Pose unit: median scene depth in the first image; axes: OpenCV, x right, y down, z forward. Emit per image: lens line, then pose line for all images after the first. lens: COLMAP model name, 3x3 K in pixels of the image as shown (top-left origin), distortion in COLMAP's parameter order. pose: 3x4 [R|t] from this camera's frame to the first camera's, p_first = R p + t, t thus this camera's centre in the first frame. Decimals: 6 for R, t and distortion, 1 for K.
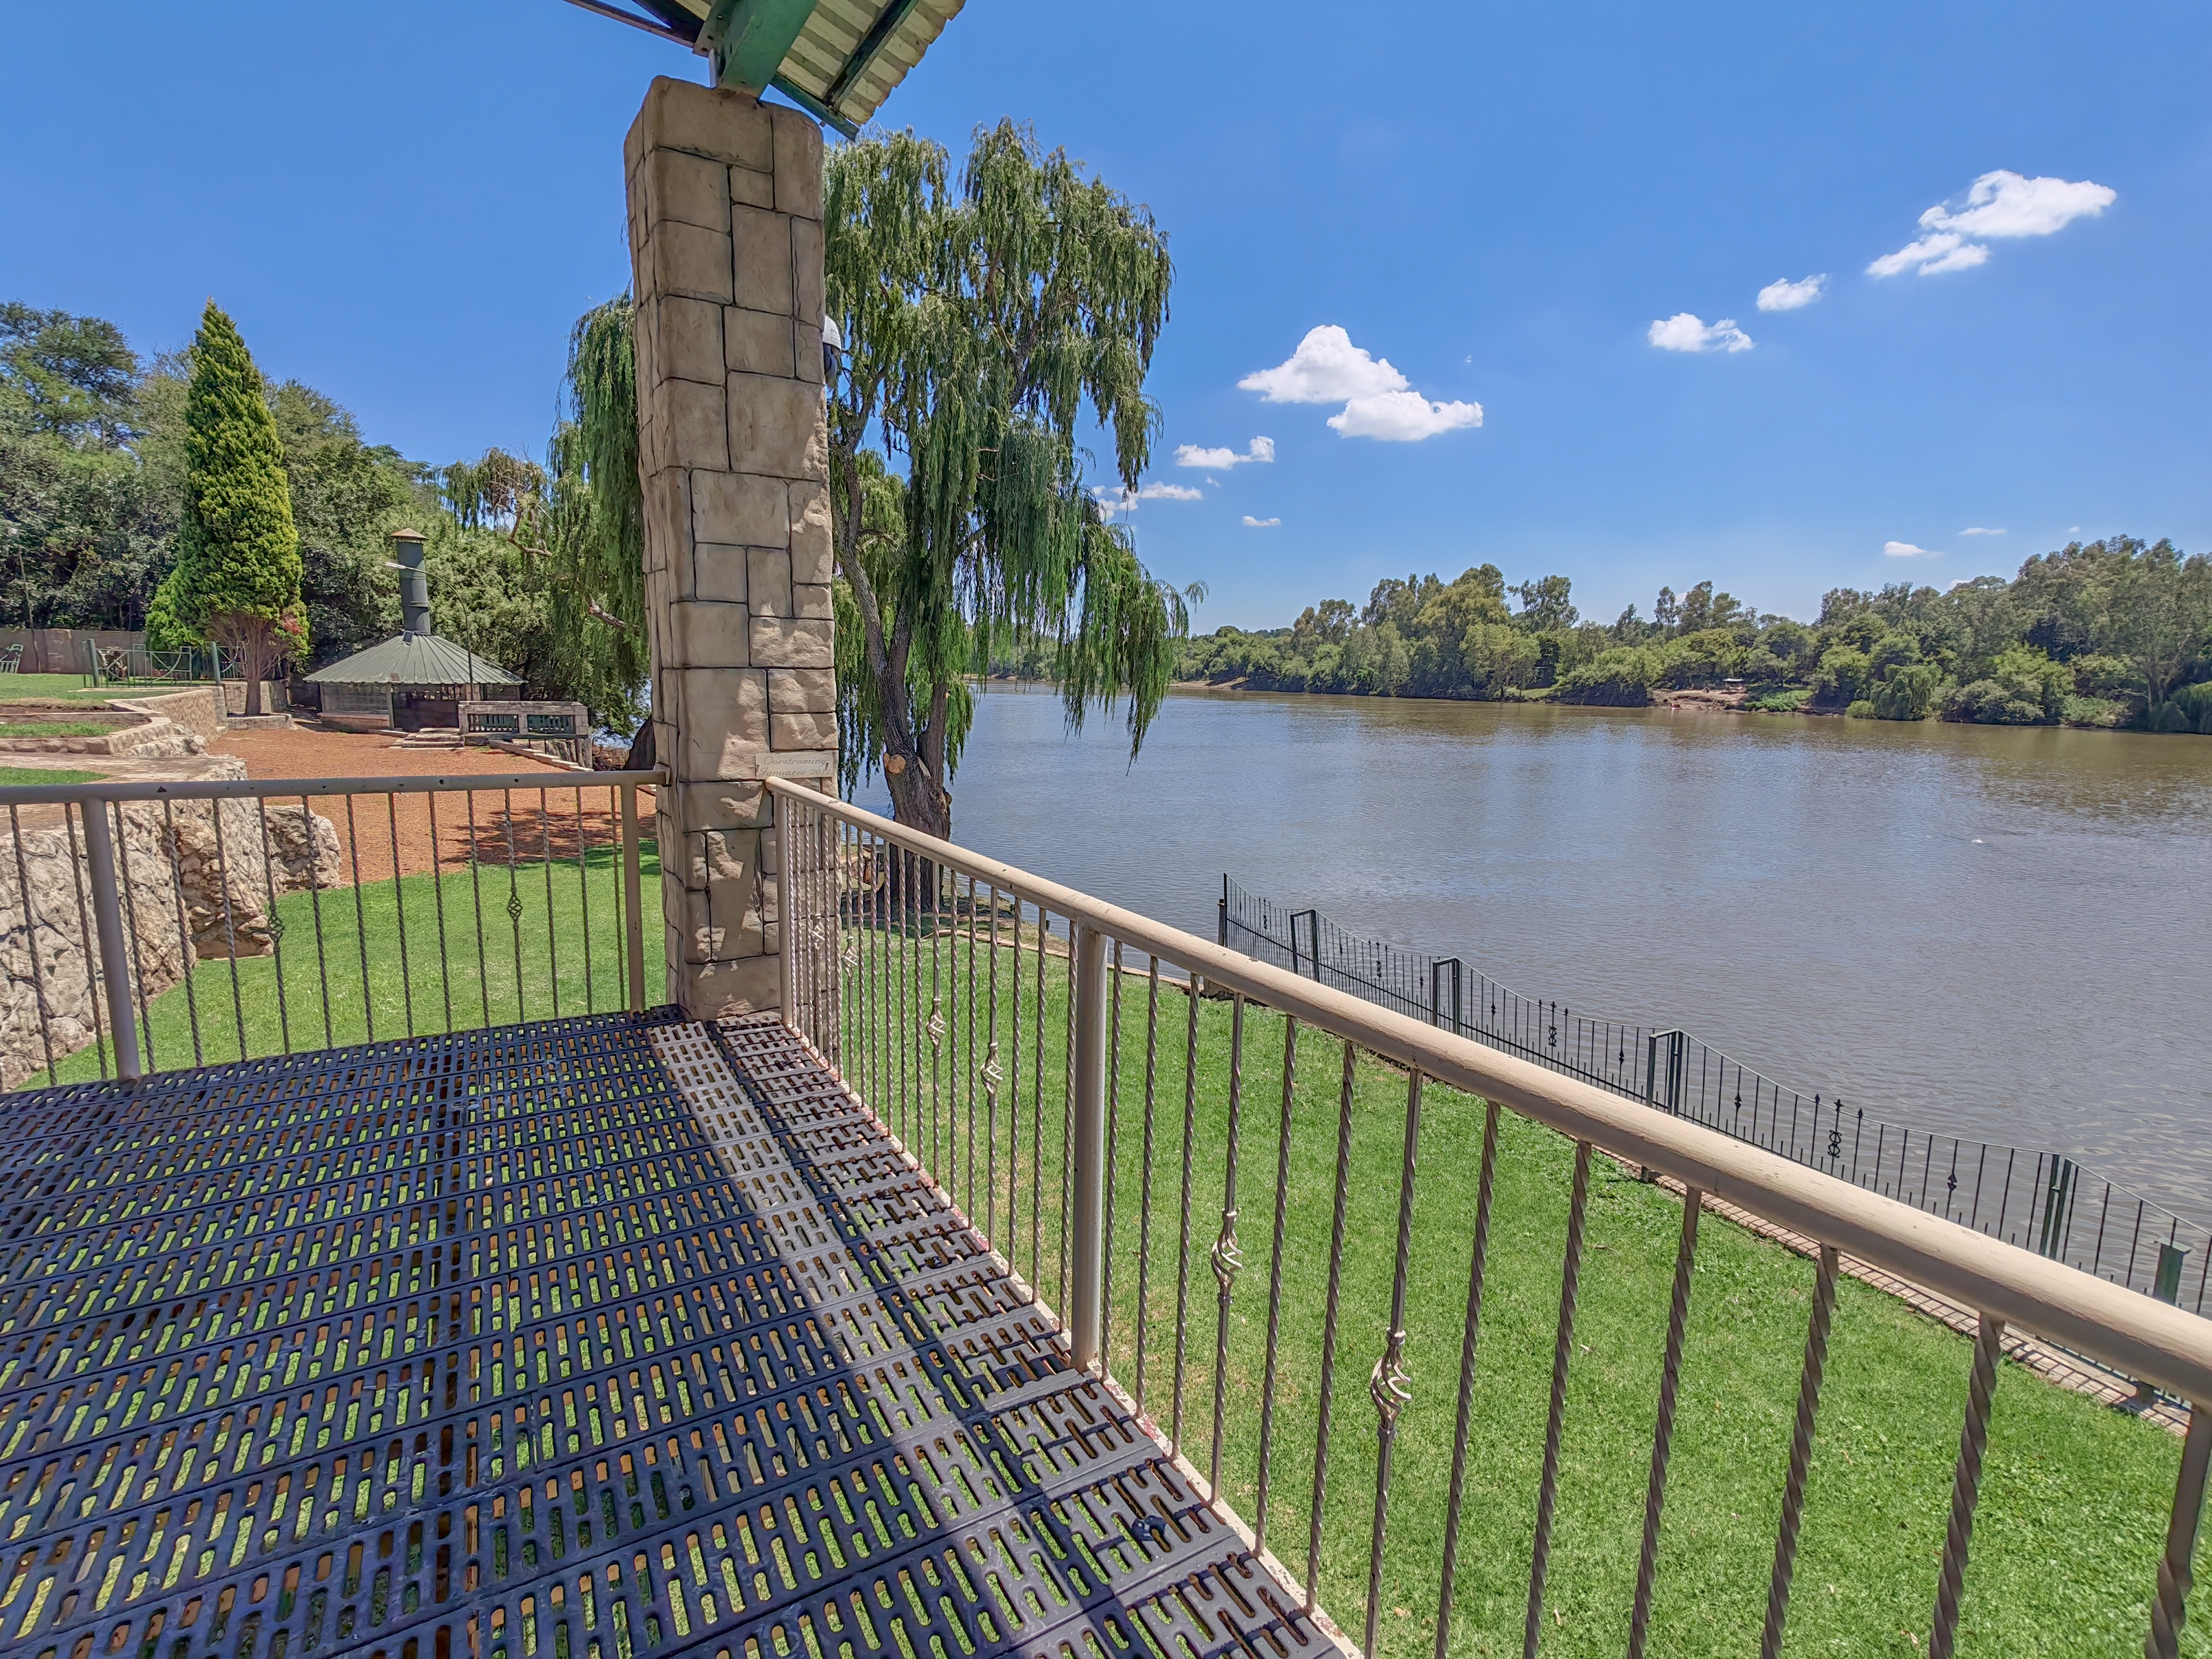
lens RADIAL K [[1021.6, 0, 1102.2], [0, 1021.6, 823.3], [0, 0, 1]] dist [0.000710, 0.003226]
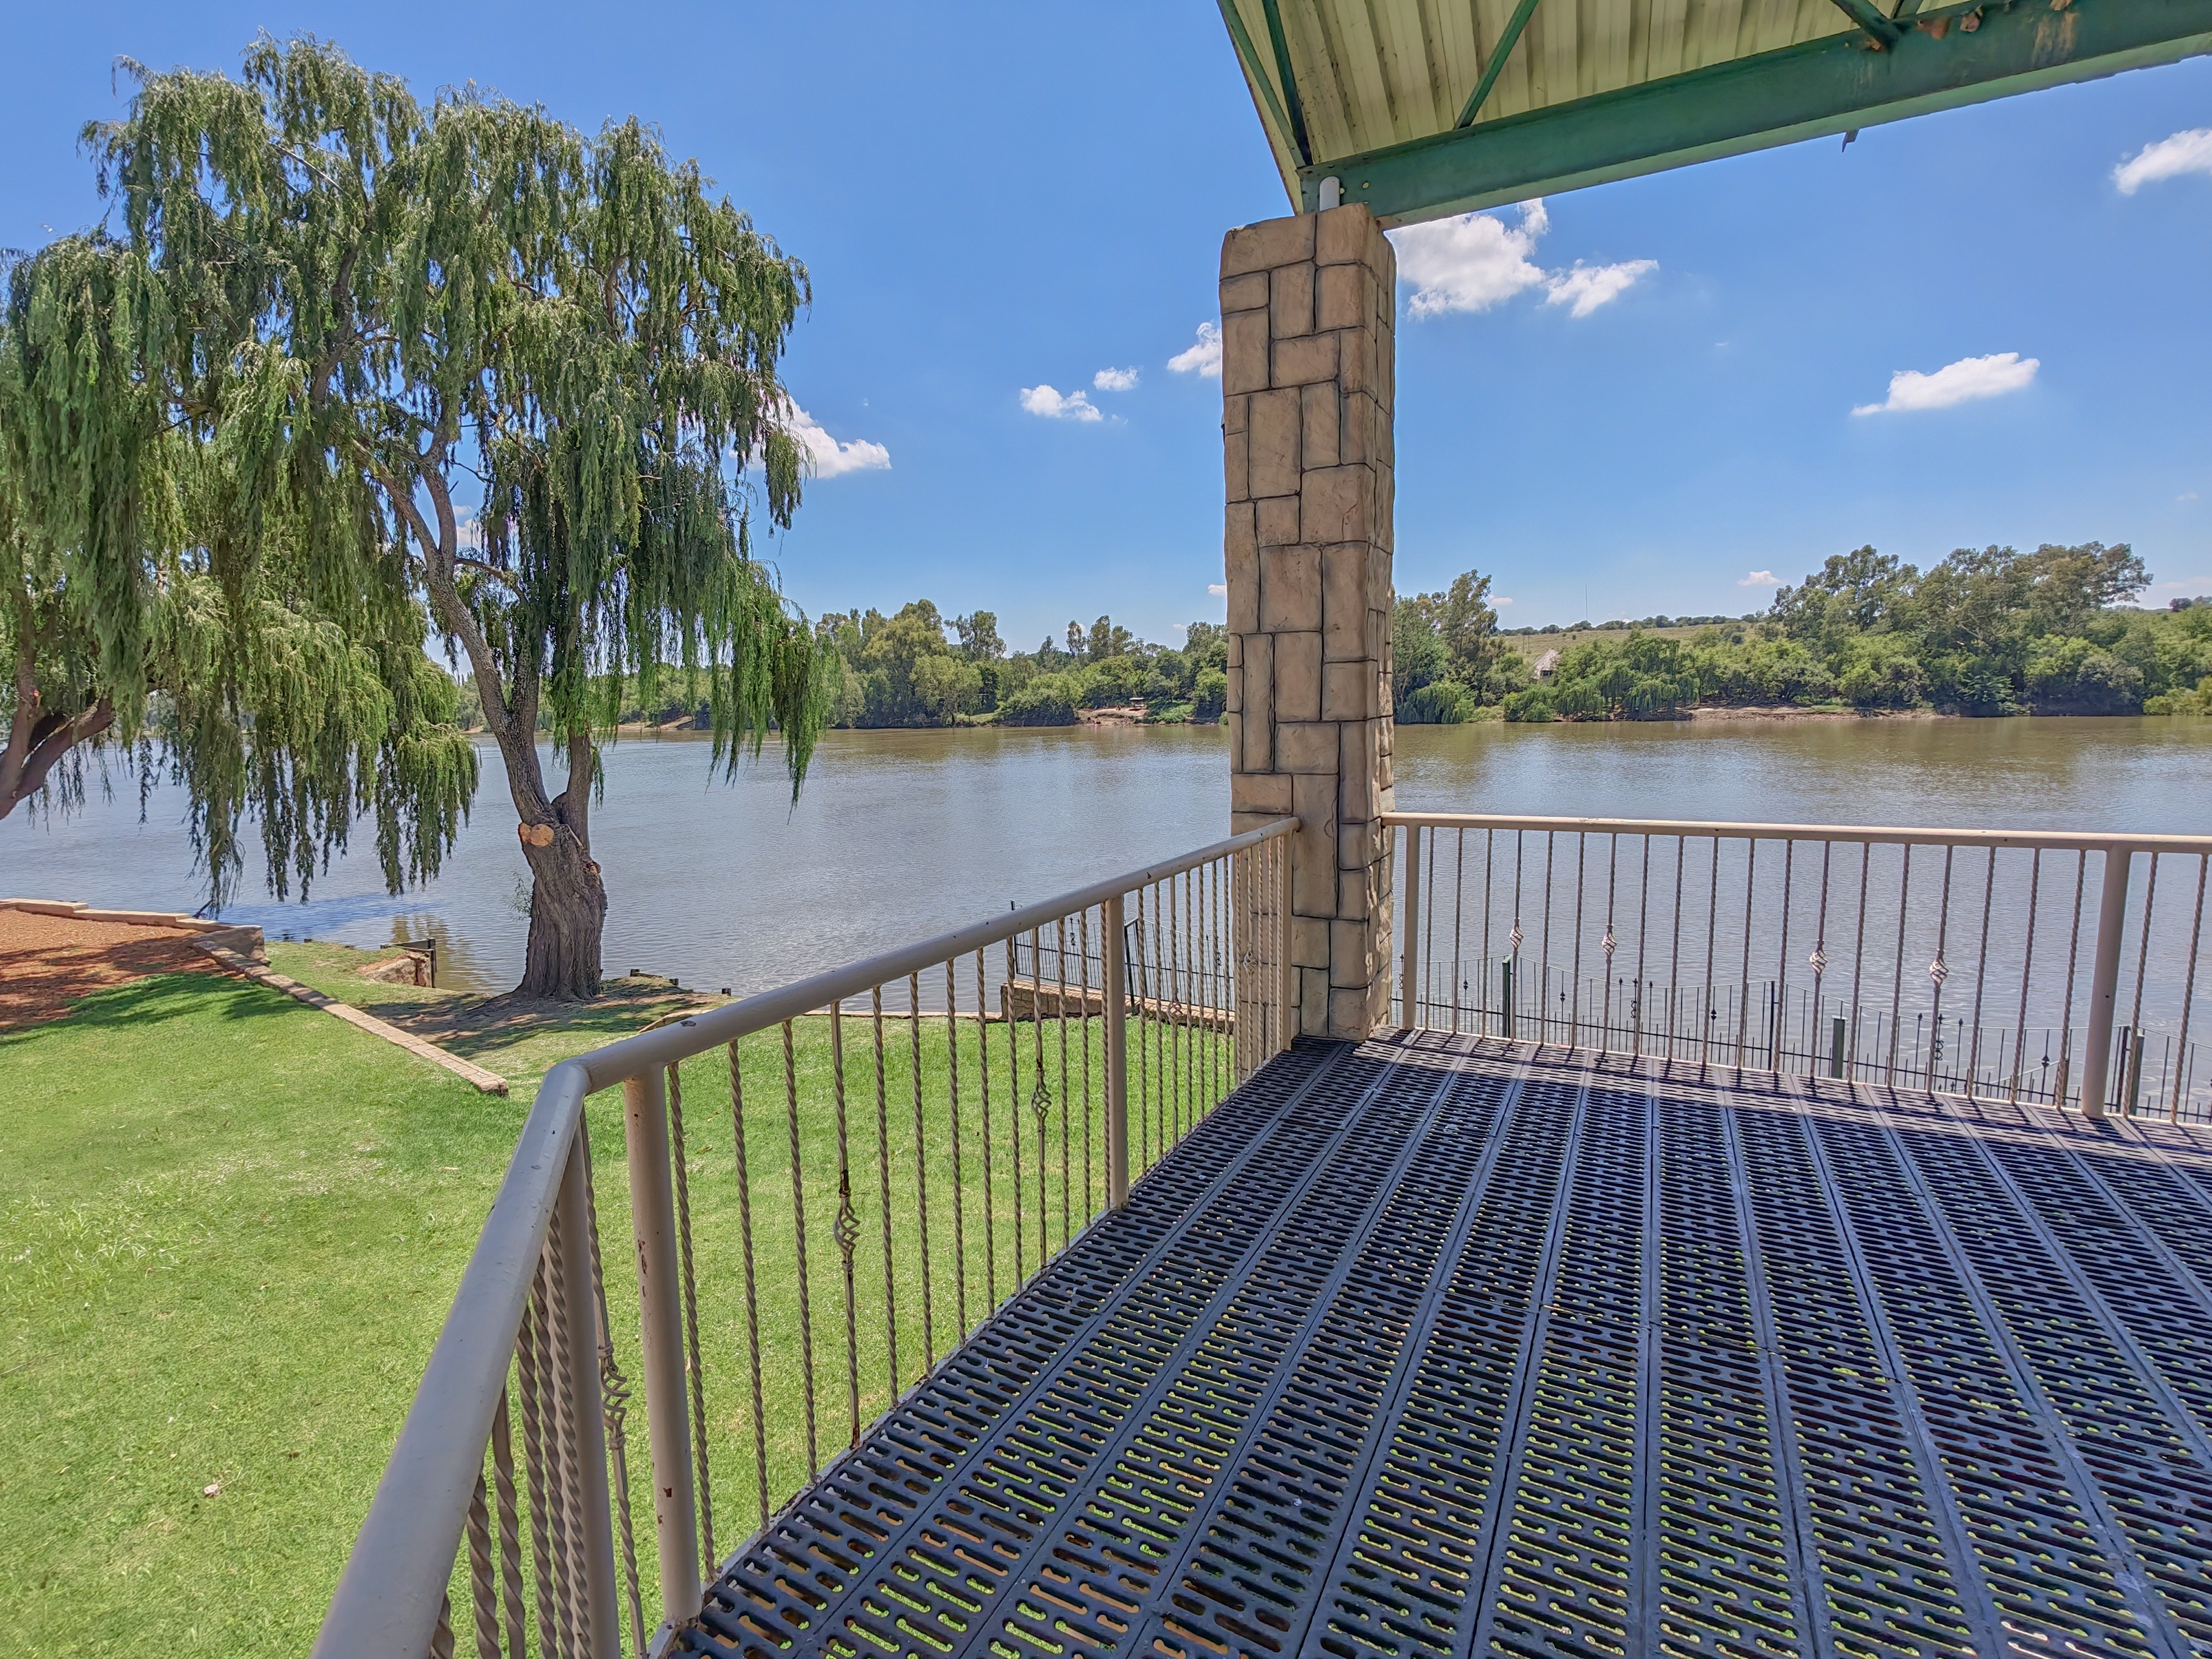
lens RADIAL K [[1021.6, 0, 1097.9], [0, 1021.6, 828.1], [0, 0, 1]] dist [0.000710, 0.003226]
pose [[0.859395, -0.103577, 0.500711, -0.026196], [0.116984, 0.993123, 0.004651, -0.001590], [-0.497749, 0.054578, 0.865602, 0.004083]]
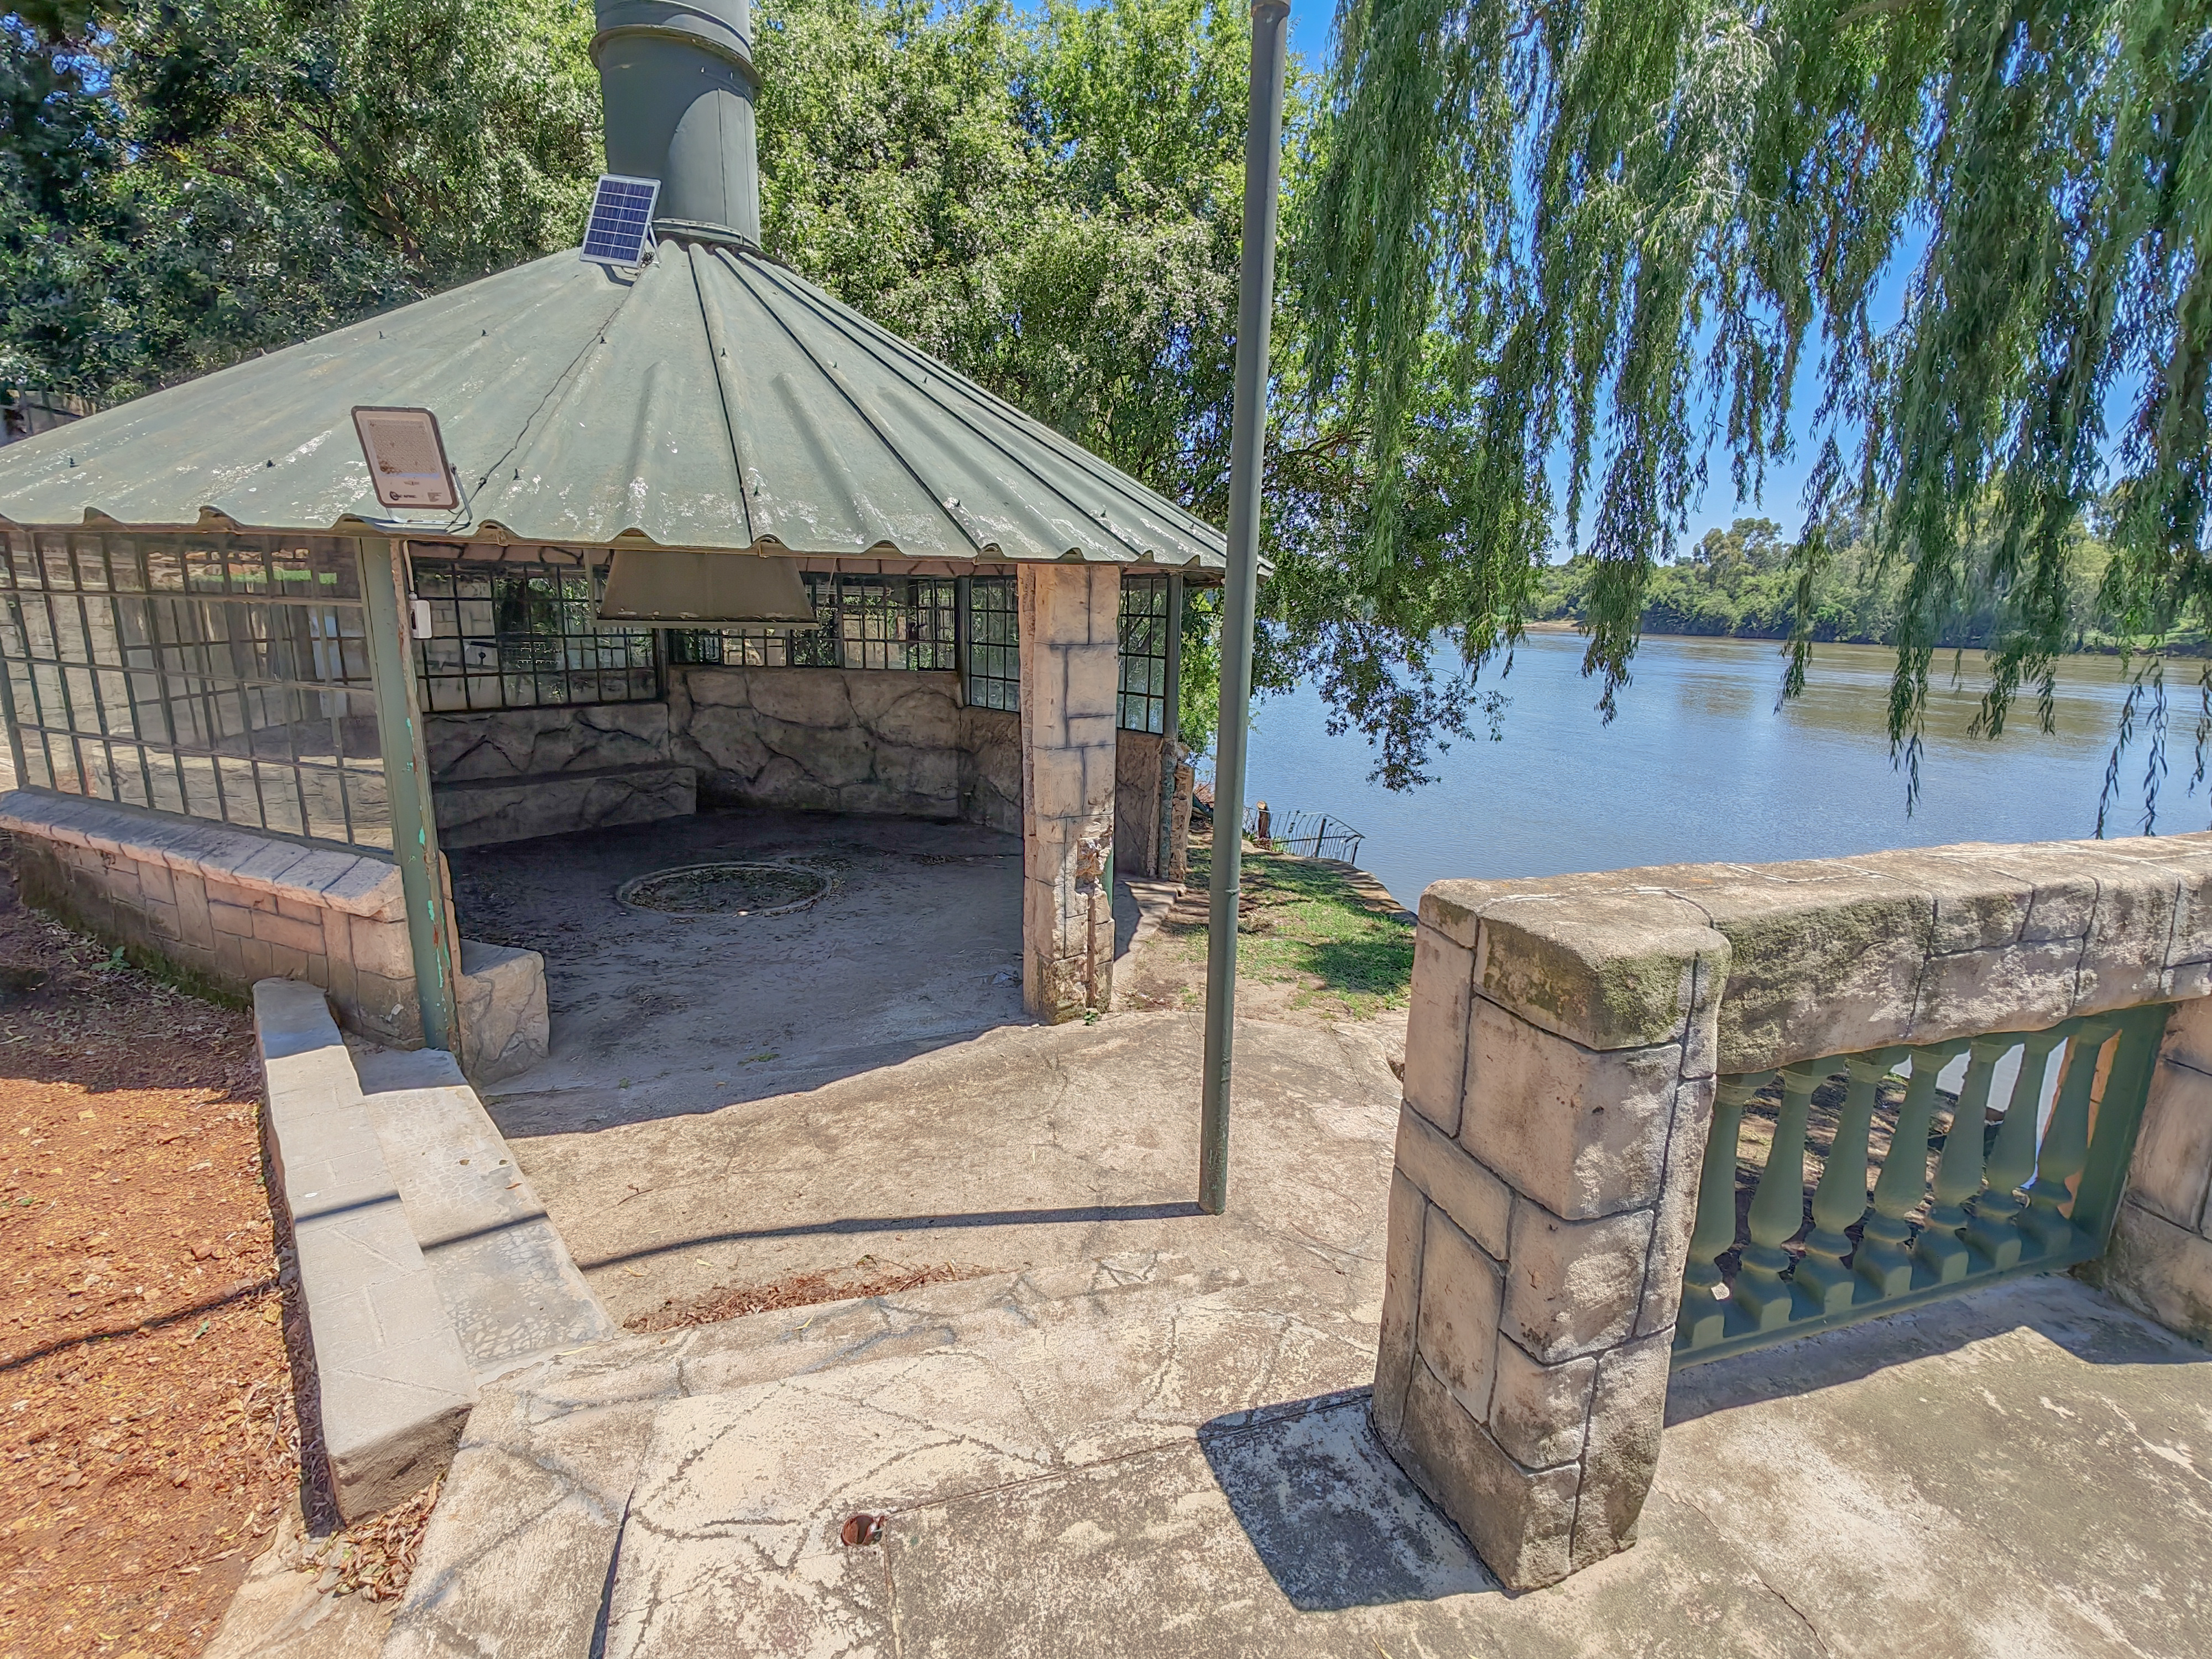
lens RADIAL K [[1021.6, 0, 1108.6], [0, 1021.6, 825.7], [0, 0, 1]] dist [0.000710, 0.003226]
pose [[0.973201, 0.051230, -0.224175, -0.098421], [-0.037681, 0.997218, 0.064310, -0.019397], [0.226846, -0.054139, 0.972425, 0.148969]]
